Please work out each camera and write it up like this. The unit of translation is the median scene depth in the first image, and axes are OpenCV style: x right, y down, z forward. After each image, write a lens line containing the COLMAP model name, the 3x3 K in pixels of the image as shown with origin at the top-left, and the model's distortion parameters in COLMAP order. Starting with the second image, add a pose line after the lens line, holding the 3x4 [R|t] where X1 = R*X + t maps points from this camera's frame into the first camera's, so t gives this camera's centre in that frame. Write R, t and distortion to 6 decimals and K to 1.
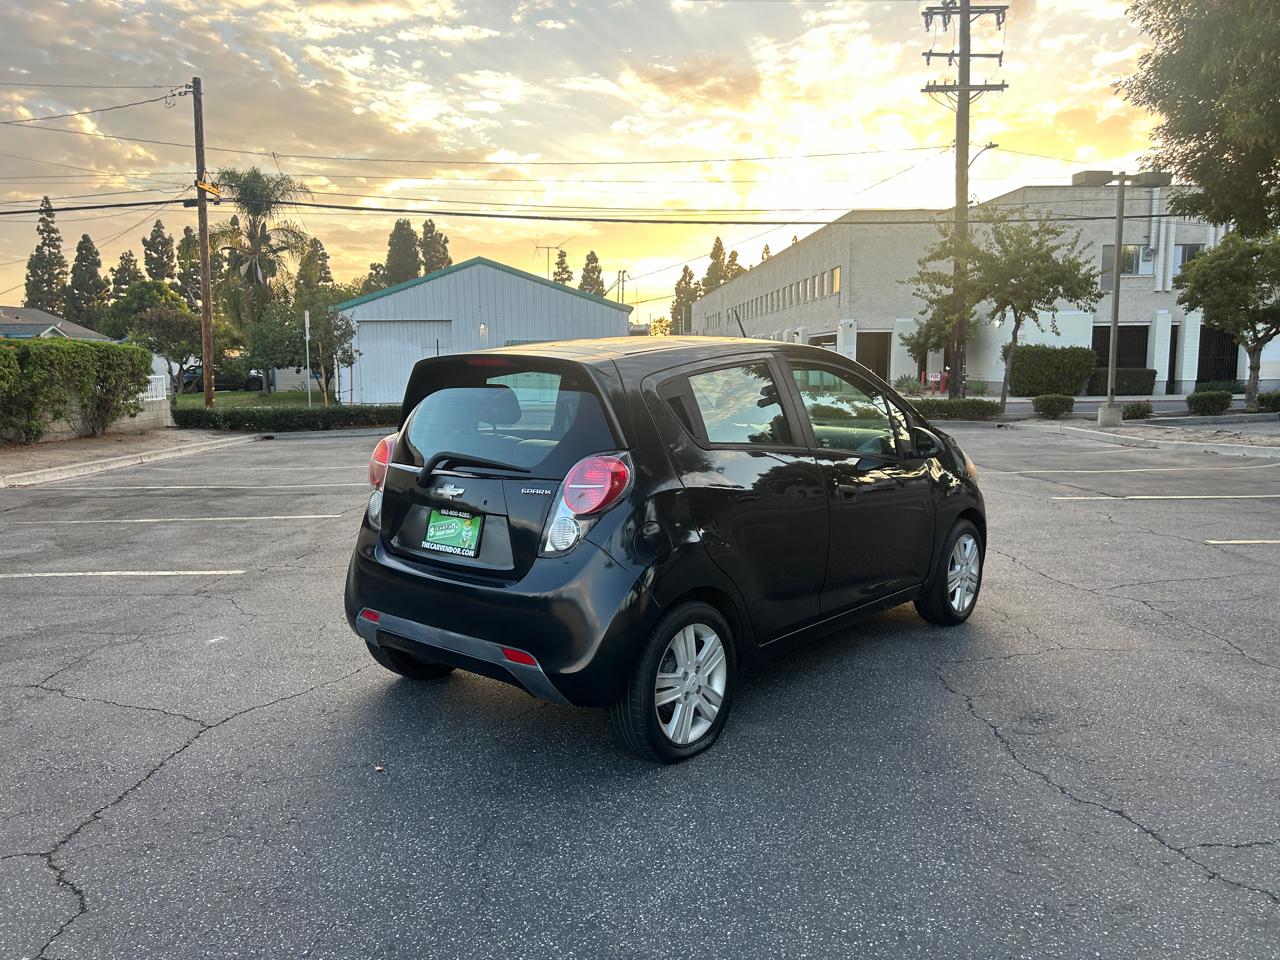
lens RADIAL K [[960.4, 0, 635.5], [0, 960.4, 487.1], [0, 0, 1]] dist [0.051471, -0.055422]
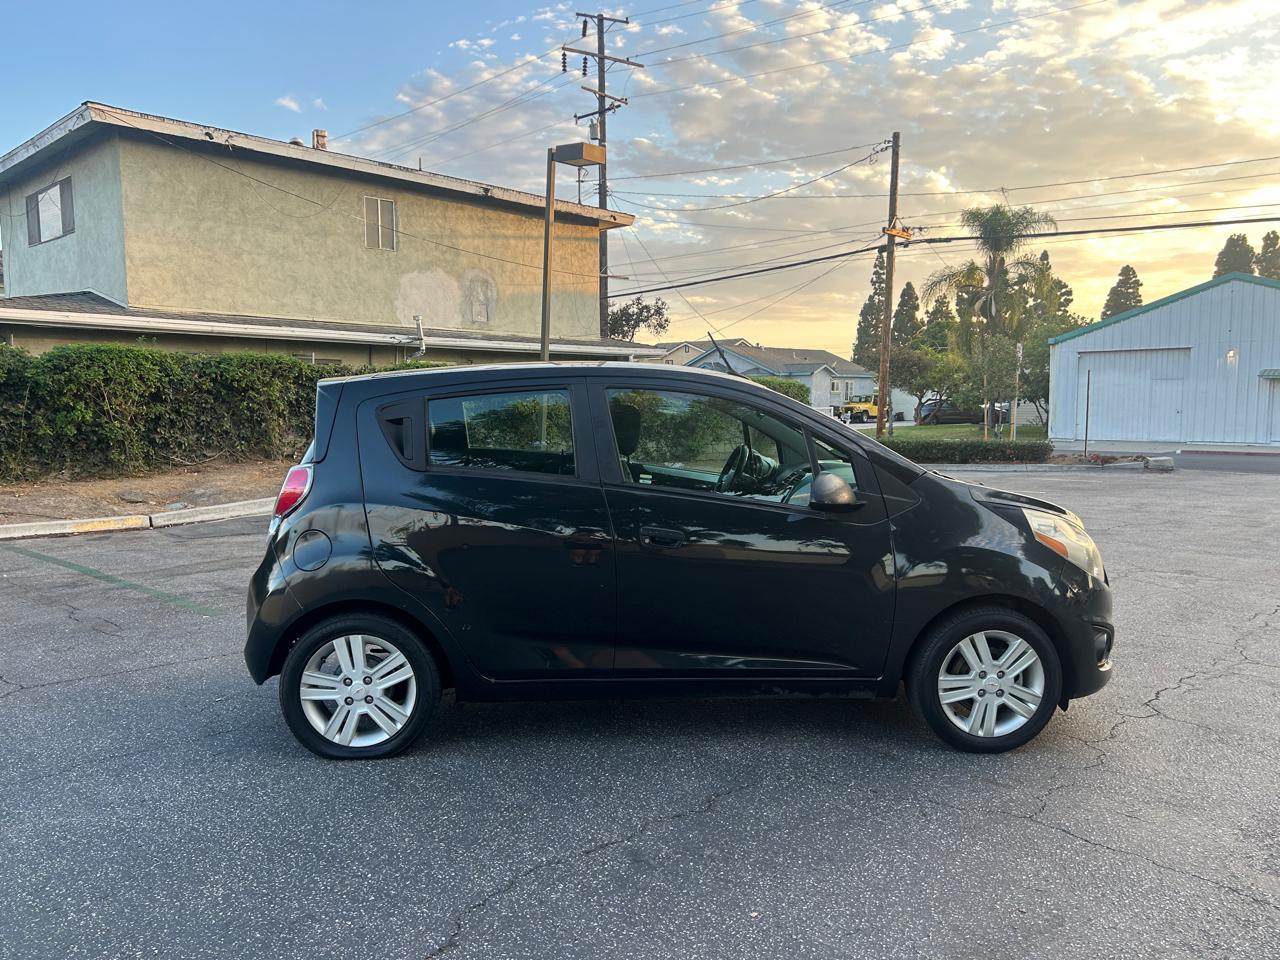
lens RADIAL K [[960.4, 0, 632.1], [0, 960.4, 487.2], [0, 0, 1]] dist [0.051471, -0.055422]
pose [[0.697997, 0.073279, -0.712341, 0.083697], [-0.098145, 0.995153, 0.006203, -0.004466], [0.709343, 0.065583, 0.701806, 0.038035]]
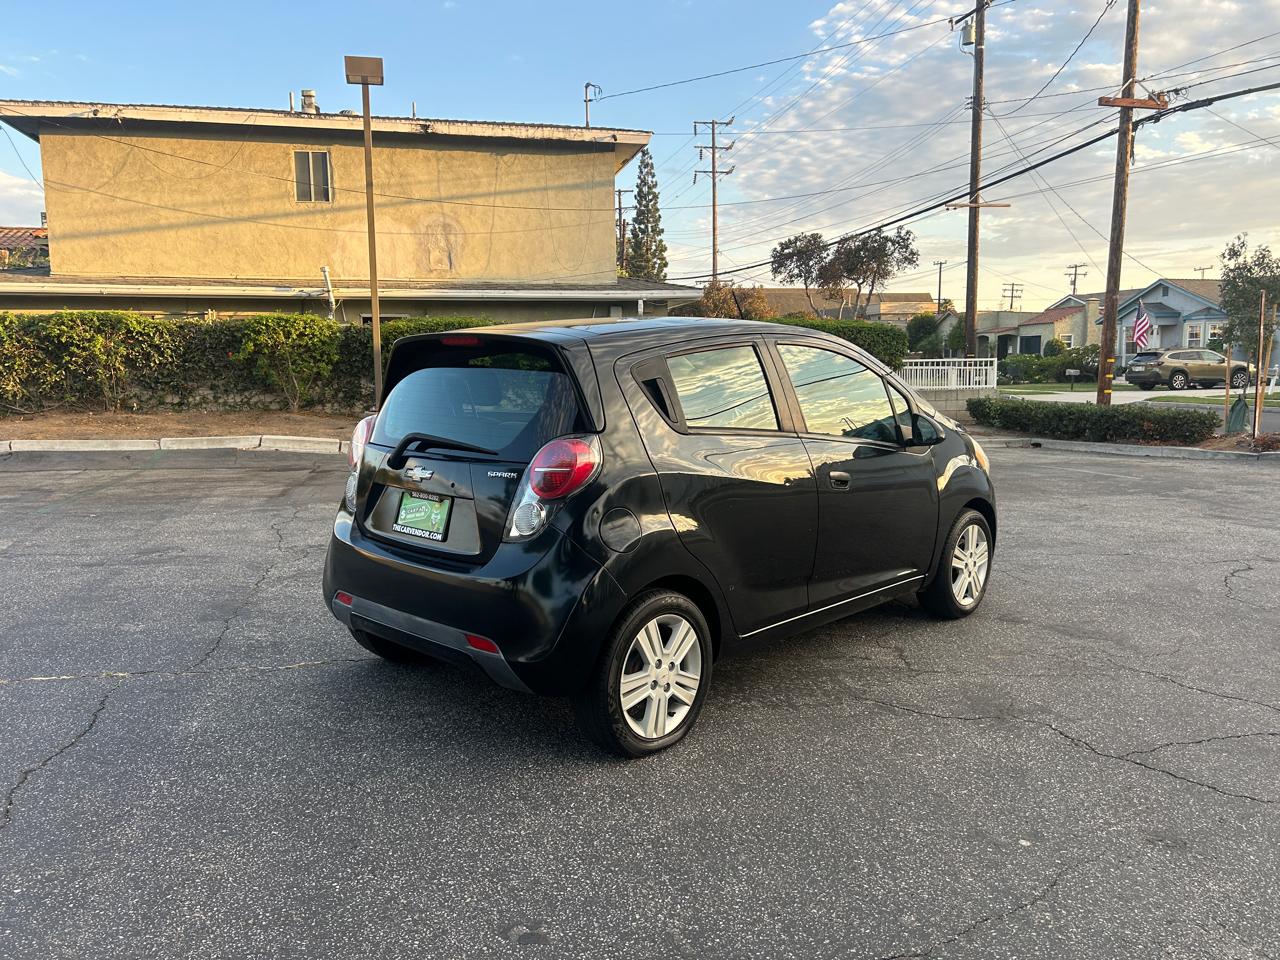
lens RADIAL K [[960.4, 0, 636.0], [0, 960.4, 478.3], [0, 0, 1]] dist [0.051471, -0.055422]
pose [[0.184521, 0.125672, -0.974761, 0.149980], [-0.118806, 0.987370, 0.104808, -0.037132], [0.975621, 0.096468, 0.197121, 0.317124]]
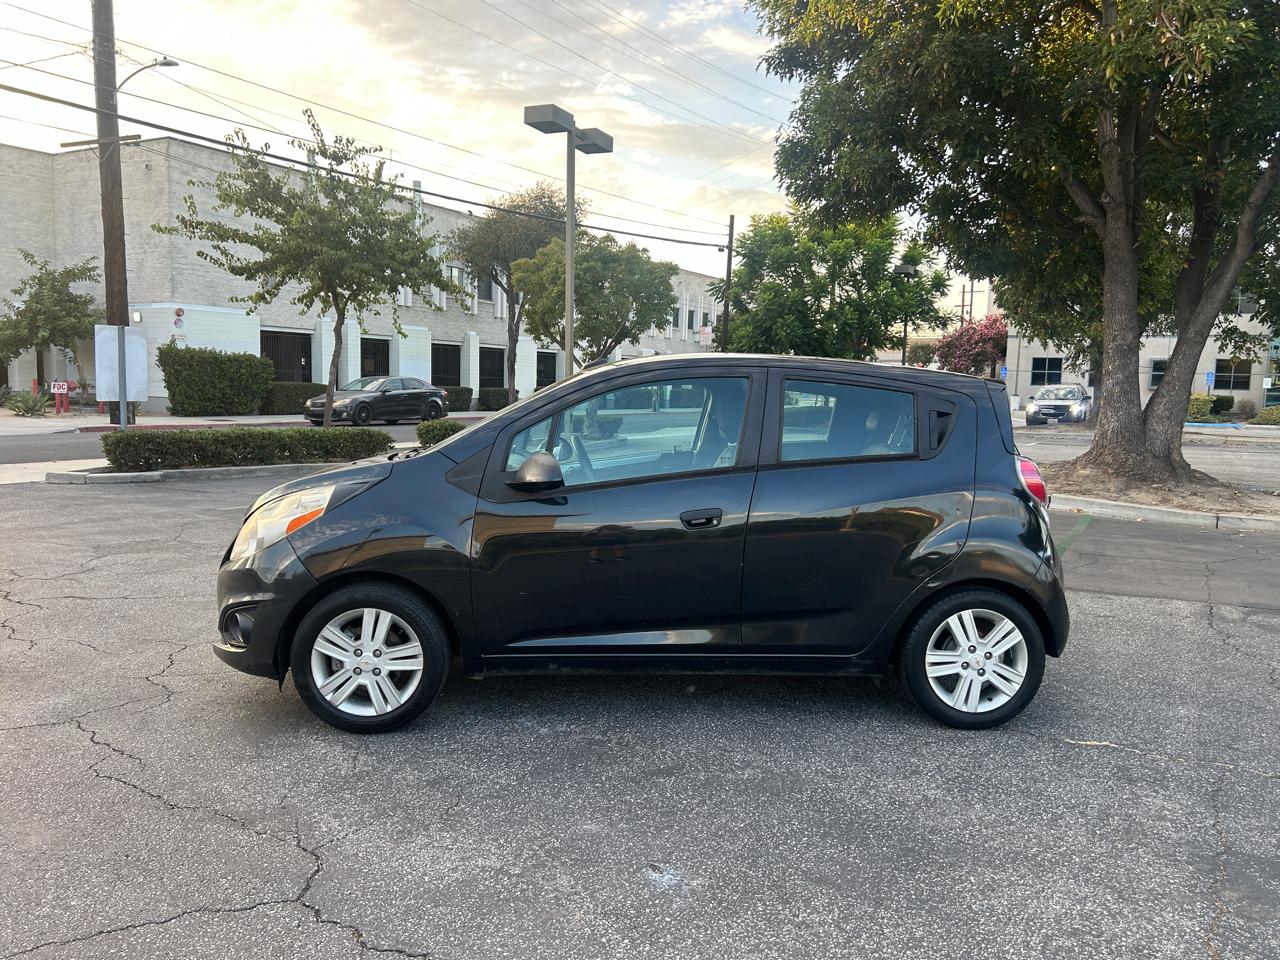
lens RADIAL K [[960.4, 0, 644.6], [0, 960.4, 486.7], [0, 0, 1]] dist [0.051471, -0.055422]
pose [[0.530767, -0.069024, 0.844703, -0.055211], [0.079707, 0.996326, 0.031330, -0.033151], [-0.843762, 0.050699, 0.534318, 0.289575]]
